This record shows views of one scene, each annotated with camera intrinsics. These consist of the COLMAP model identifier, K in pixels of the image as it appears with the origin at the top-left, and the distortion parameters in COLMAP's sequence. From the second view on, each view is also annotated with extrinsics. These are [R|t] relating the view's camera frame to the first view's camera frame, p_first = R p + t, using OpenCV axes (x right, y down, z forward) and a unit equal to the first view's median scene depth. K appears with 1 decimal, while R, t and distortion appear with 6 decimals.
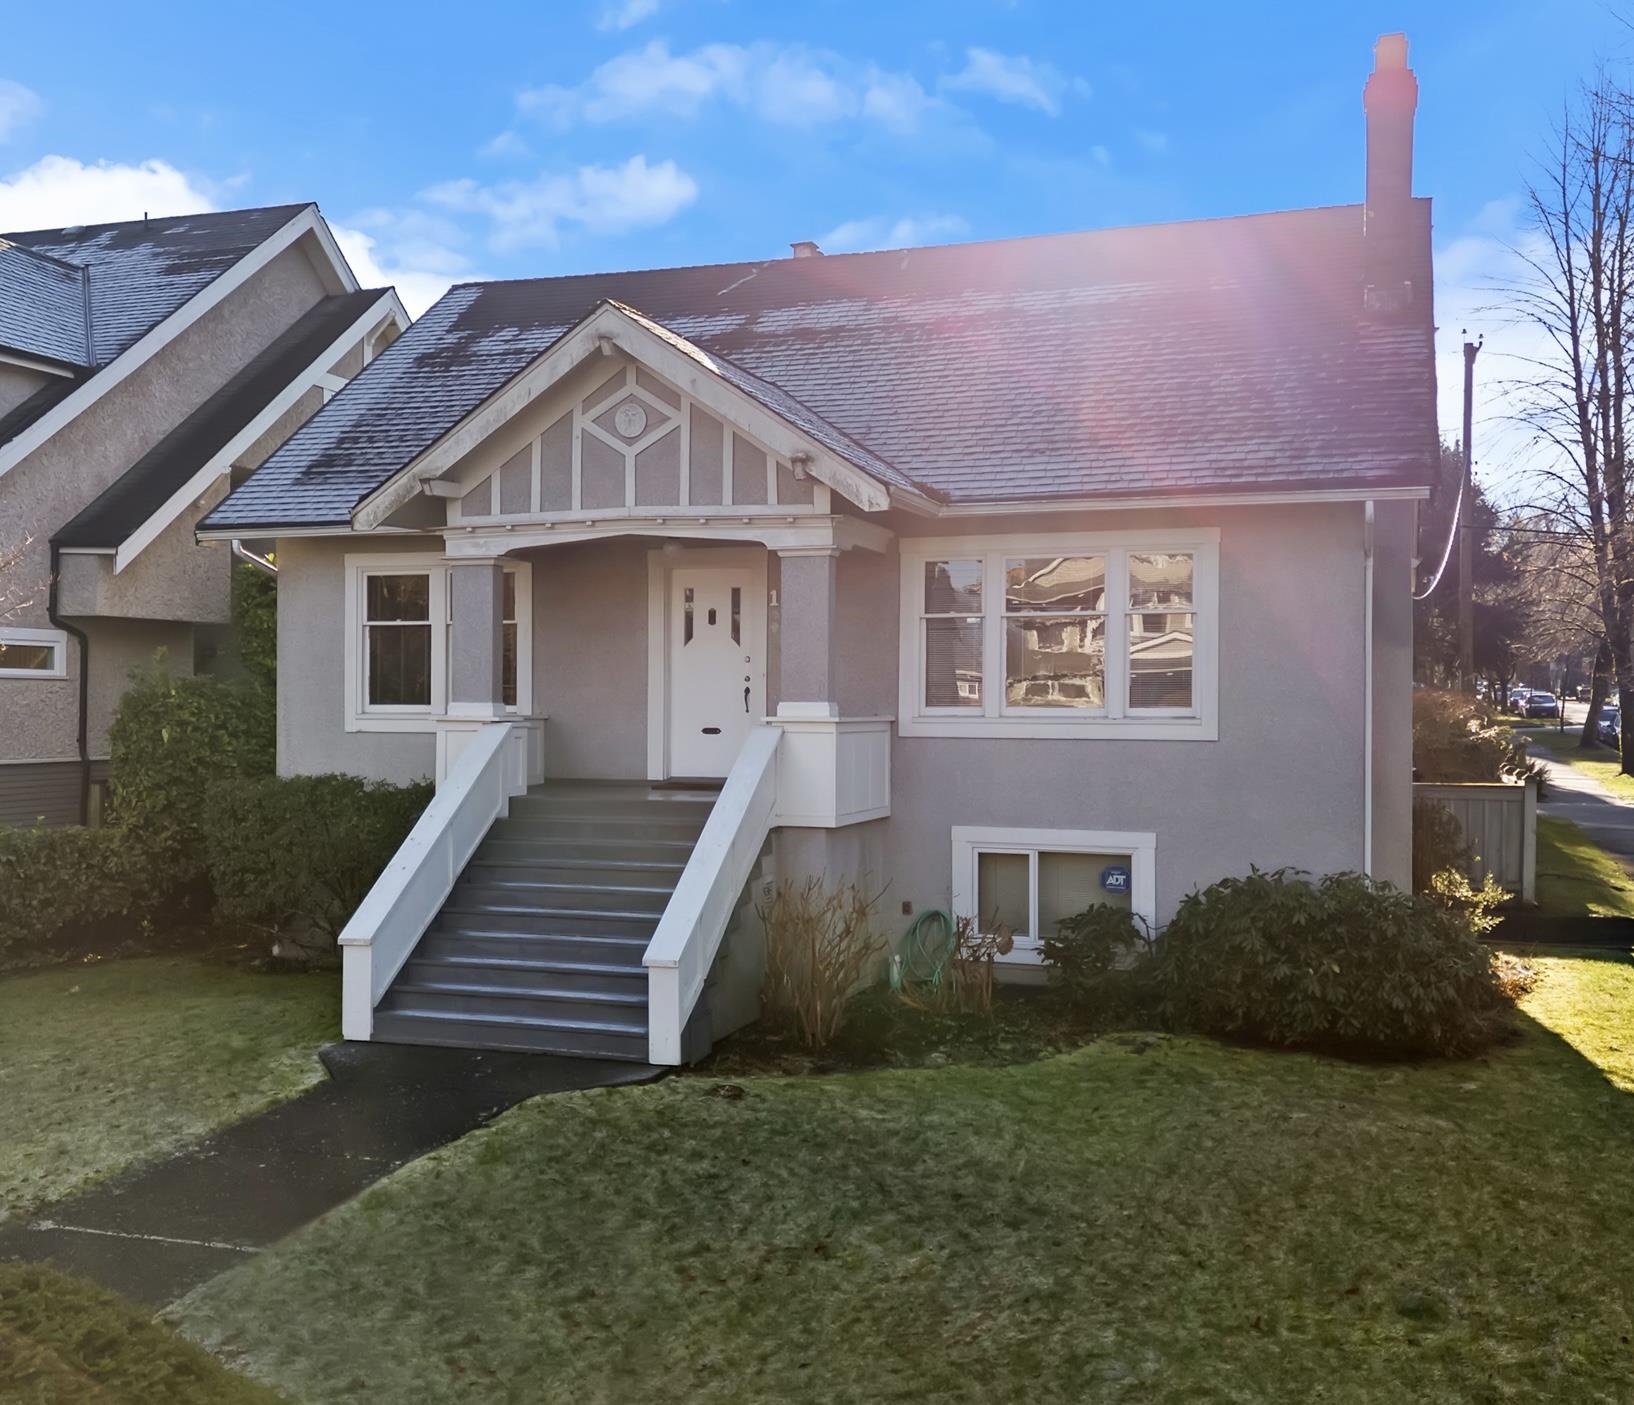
lens RADIAL K [[1759.7, 0, 738.8], [0, 1759.7, 722.8], [0, 0, 1]] dist [0.062483, -0.026935]
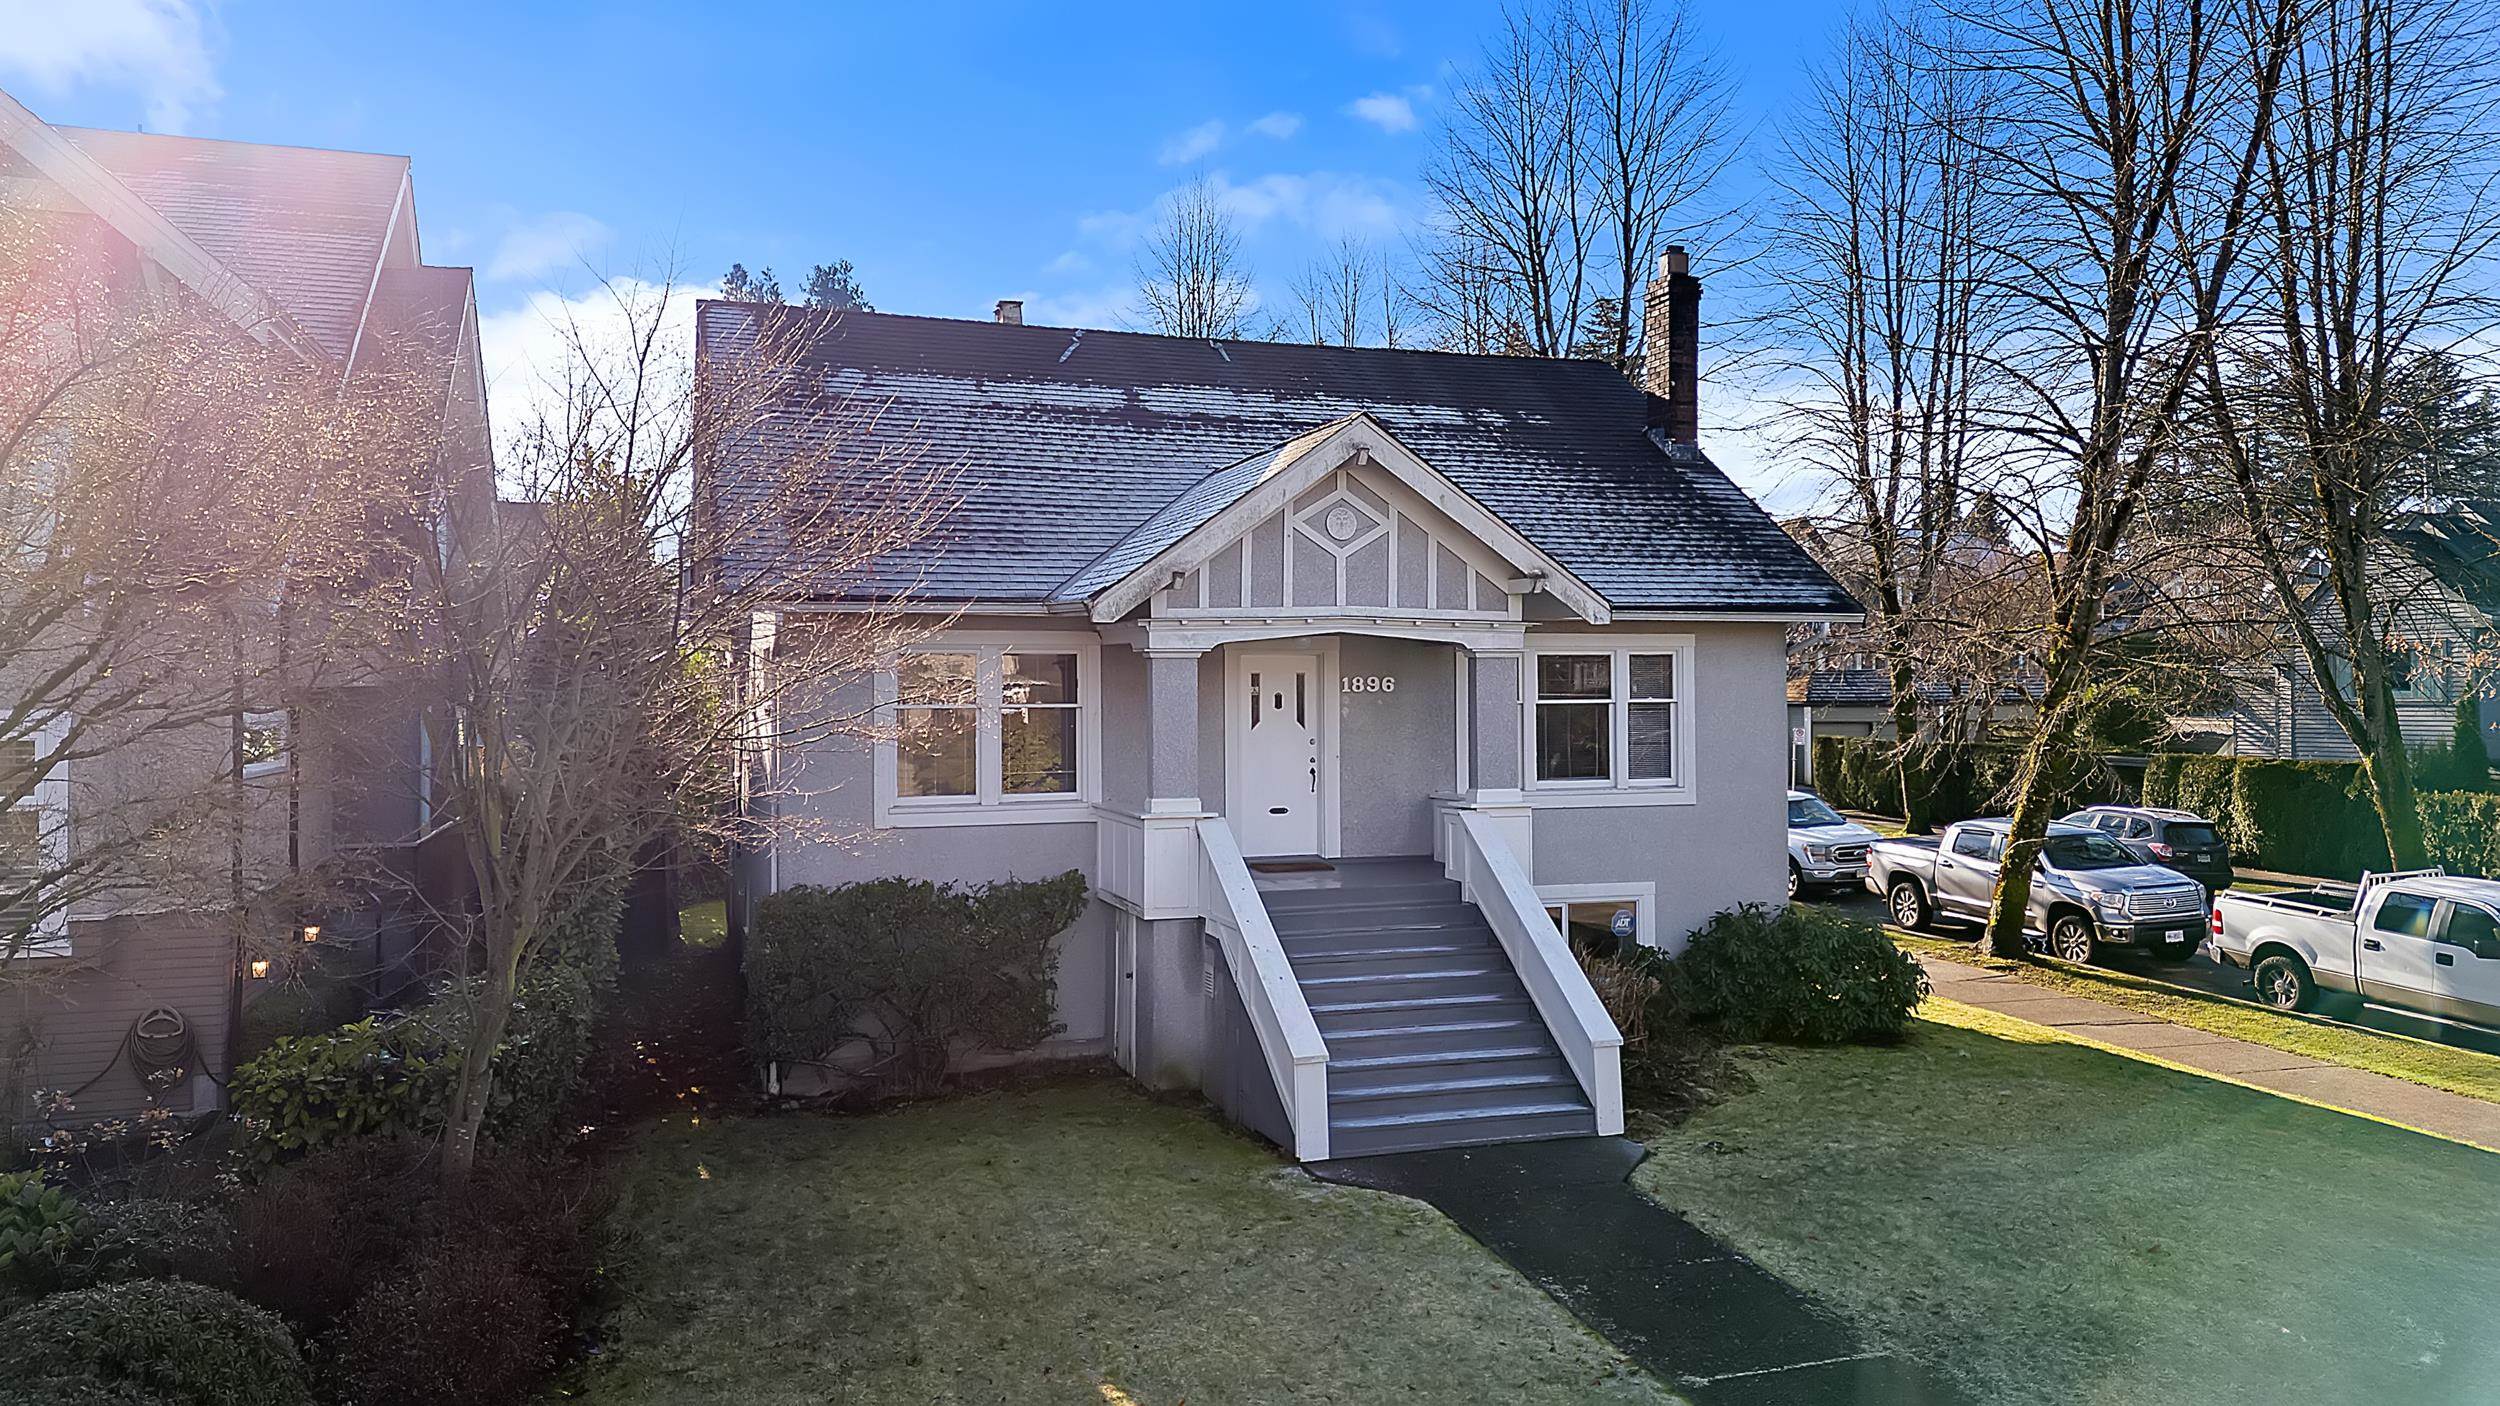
lens RADIAL K [[1741.3, 0, 1250.0], [0, 1741.3, 703.0], [0, 0, 1]] dist [0.080821, -0.065198]
pose [[0.775645, -0.011376, 0.631067, -0.762023], [0.014846, 0.999890, -0.000223, -0.066606], [-0.630995, 0.009541, 0.775728, 0.238120]]
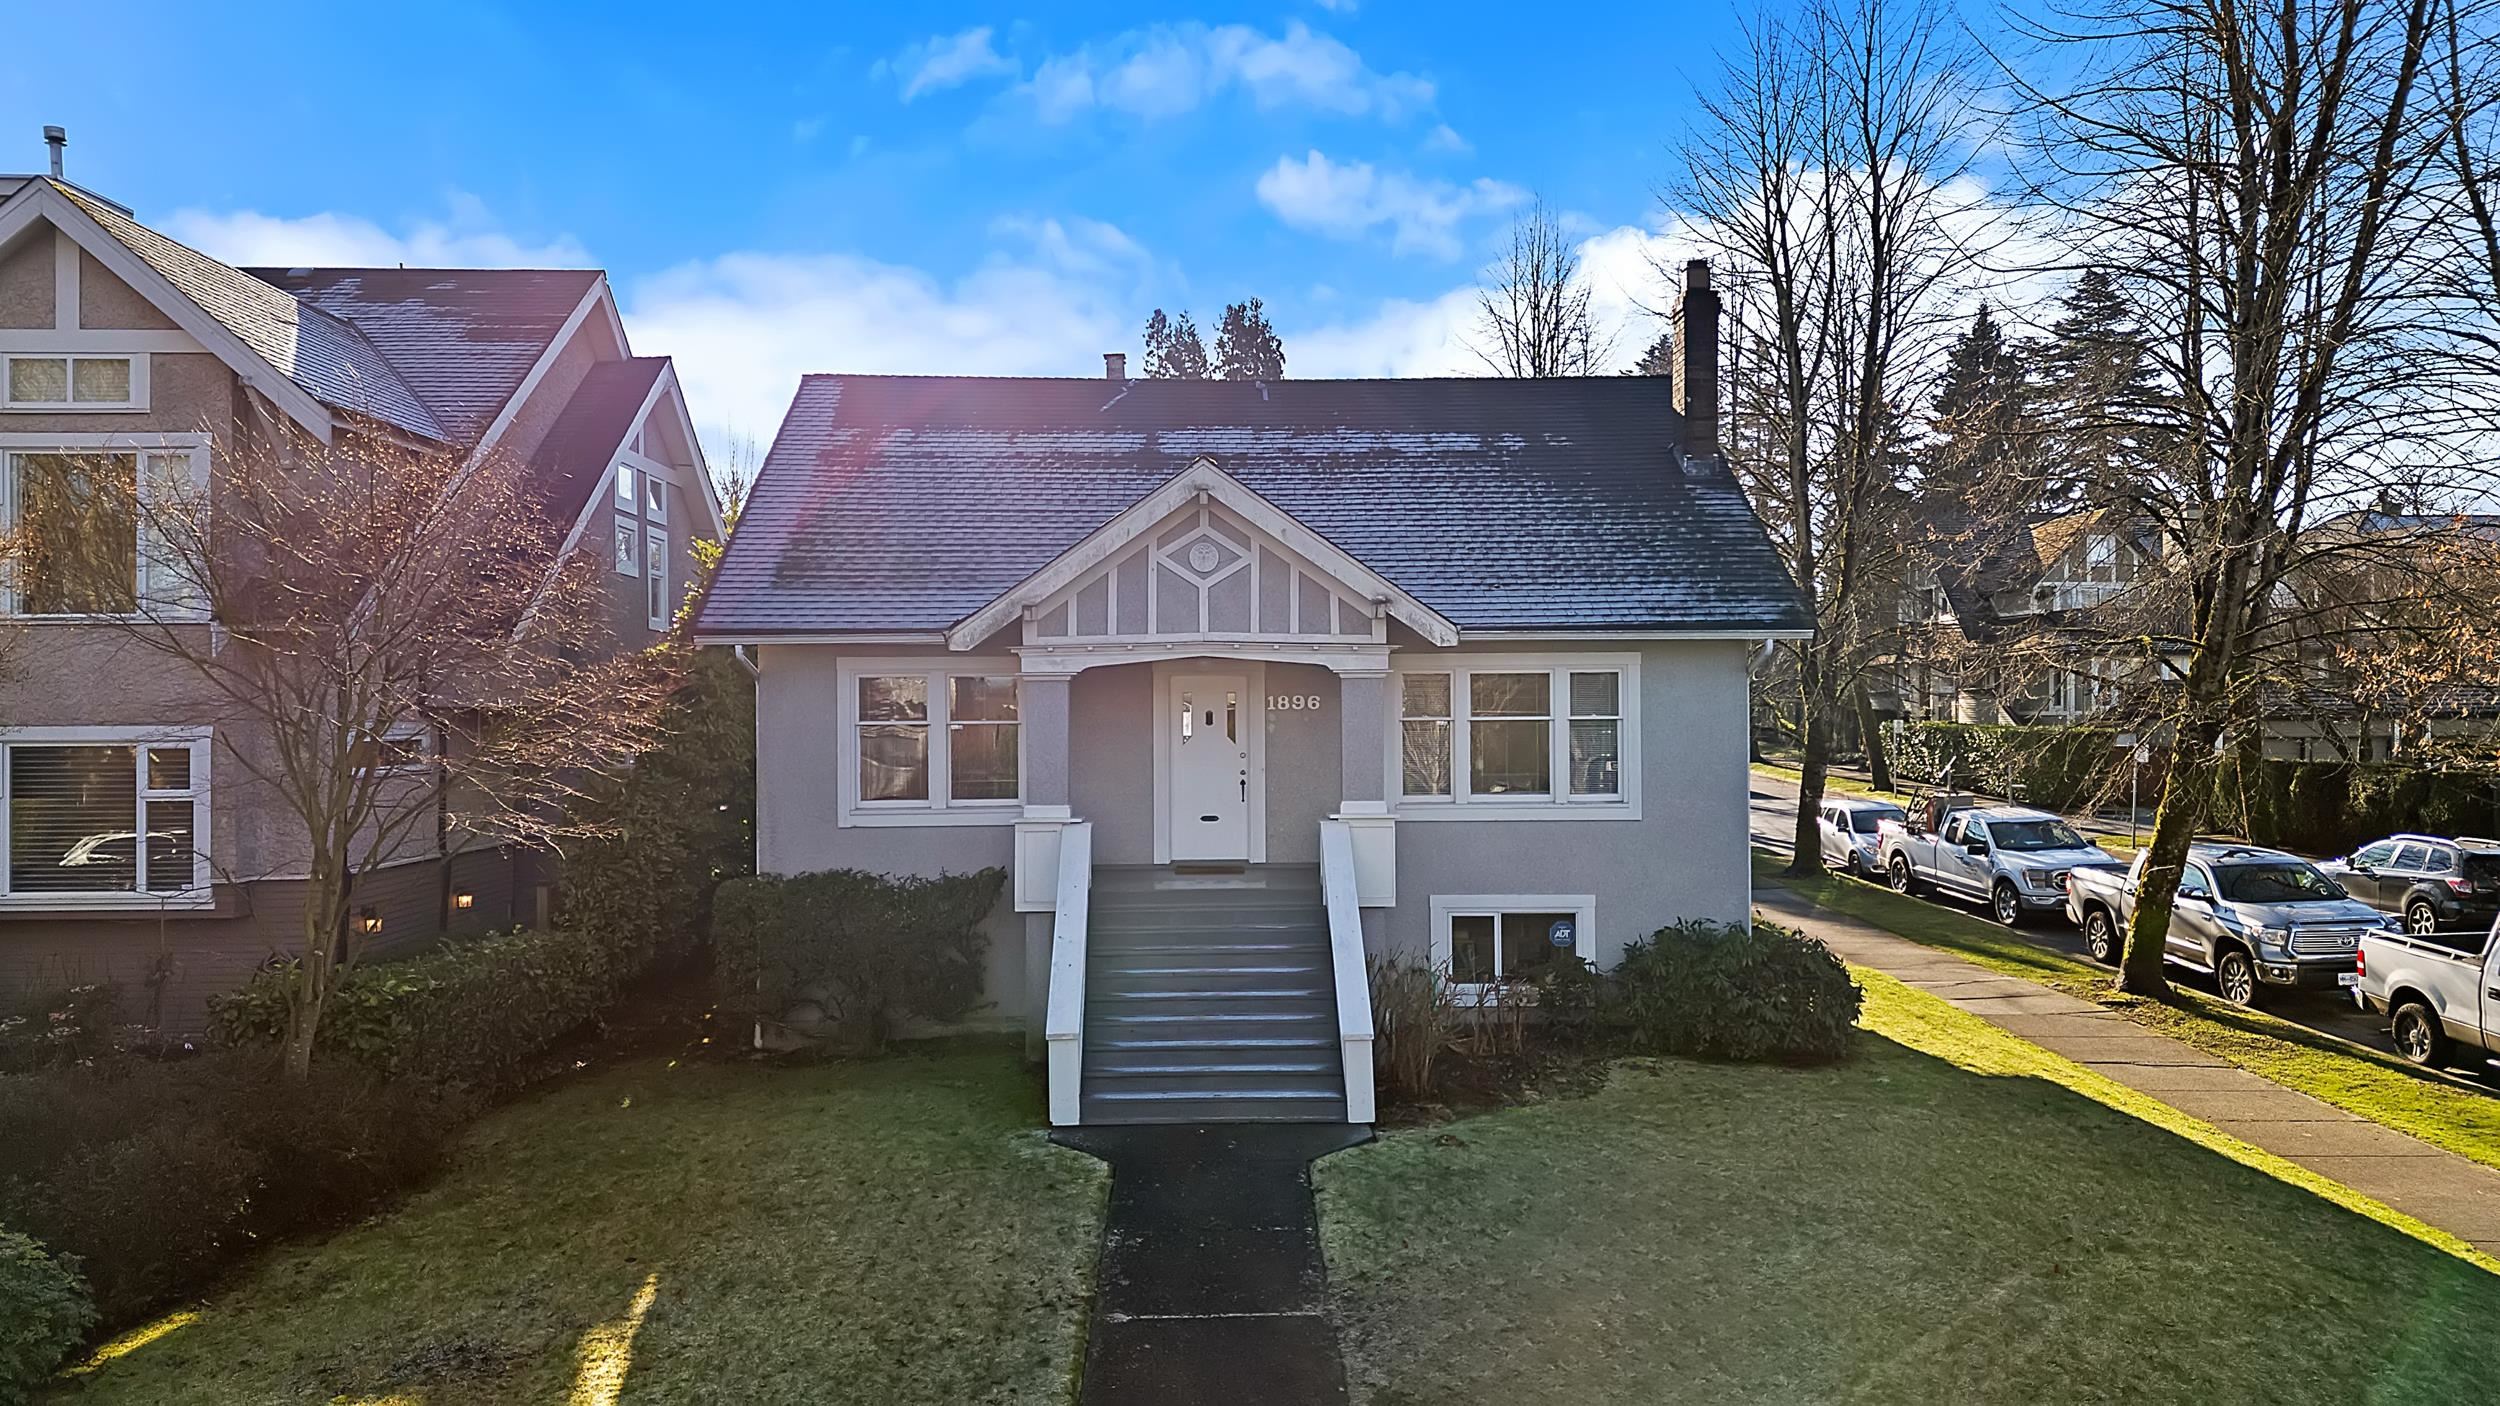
lens RADIAL K [[1736.6, 0, 1250.0], [0, 1736.6, 703.0], [0, 0, 1]] dist [0.078246, -0.063069]
pose [[0.928252, -0.009478, 0.371830, -0.458685], [0.014240, 0.999848, -0.010062, -0.065590], [-0.371678, 0.014635, 0.928246, -0.058765]]
